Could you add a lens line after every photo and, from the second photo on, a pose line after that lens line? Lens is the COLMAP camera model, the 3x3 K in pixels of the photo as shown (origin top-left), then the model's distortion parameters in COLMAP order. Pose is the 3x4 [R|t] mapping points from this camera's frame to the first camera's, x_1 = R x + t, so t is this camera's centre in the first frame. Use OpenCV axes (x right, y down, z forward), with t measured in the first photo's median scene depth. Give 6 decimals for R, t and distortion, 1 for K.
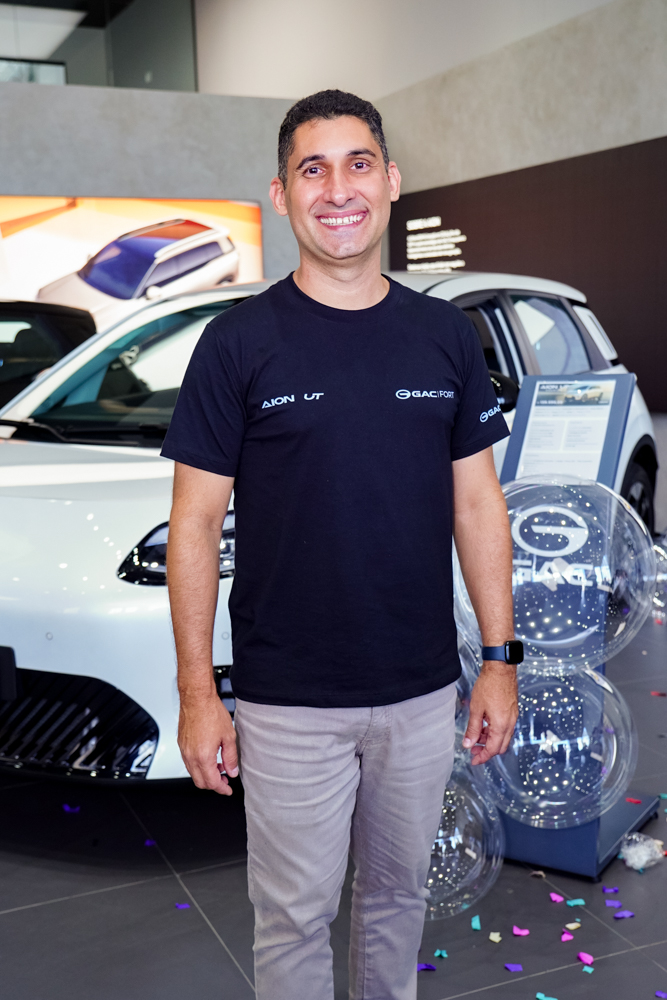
lens RADIAL K [[1193.0, 0, 333.4], [0, 1193.0, 504.7], [0, 0, 1]] dist [0.073062, 0.030946]
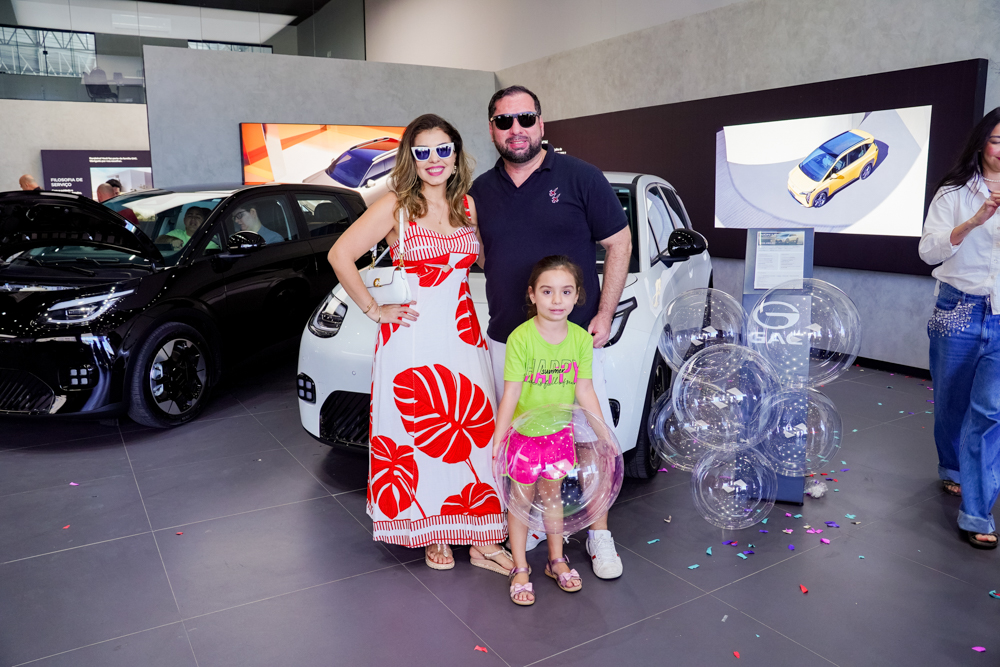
lens RADIAL K [[742.1, 0, 497.7], [0, 742.1, 333.0], [0, 0, 1]] dist [-0.131589, 0.082978]
pose [[0.990881, -0.012039, 0.134198, -0.125560], [0.009512, 0.999765, 0.019457, 0.007955], [-0.134400, -0.018003, 0.990764, -0.007043]]
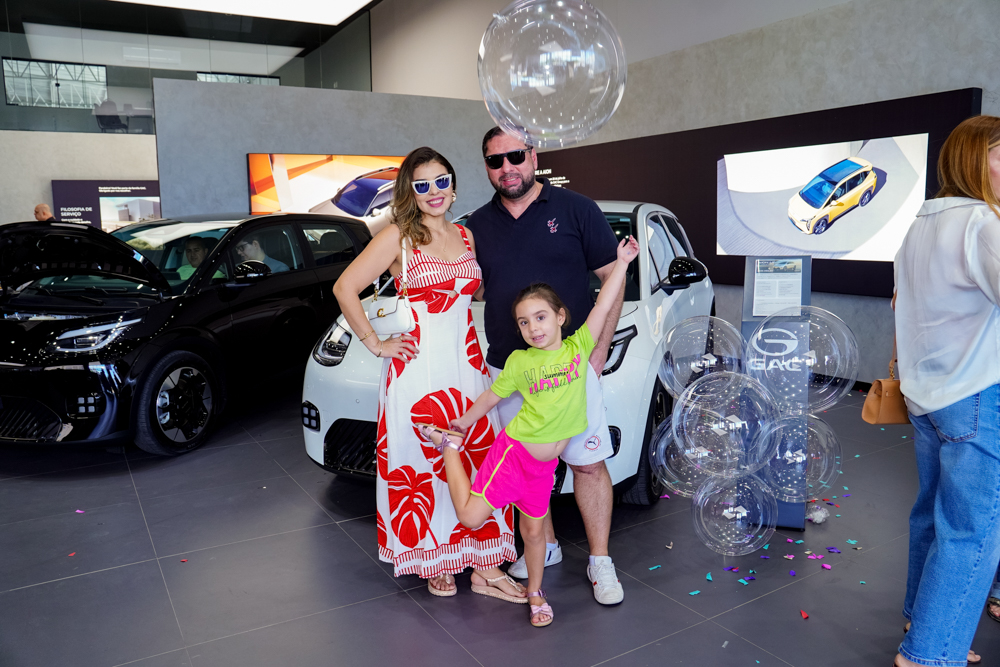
lens RADIAL K [[741.5, 0, 500.0], [0, 741.5, 333.5], [0, 0, 1]] dist [-0.134030, 0.084246]
pose [[0.991510, -0.011174, 0.129548, -0.123987], [0.013372, 0.999781, -0.016109, 0.007250], [-0.129340, 0.017704, 0.991442, -0.011511]]
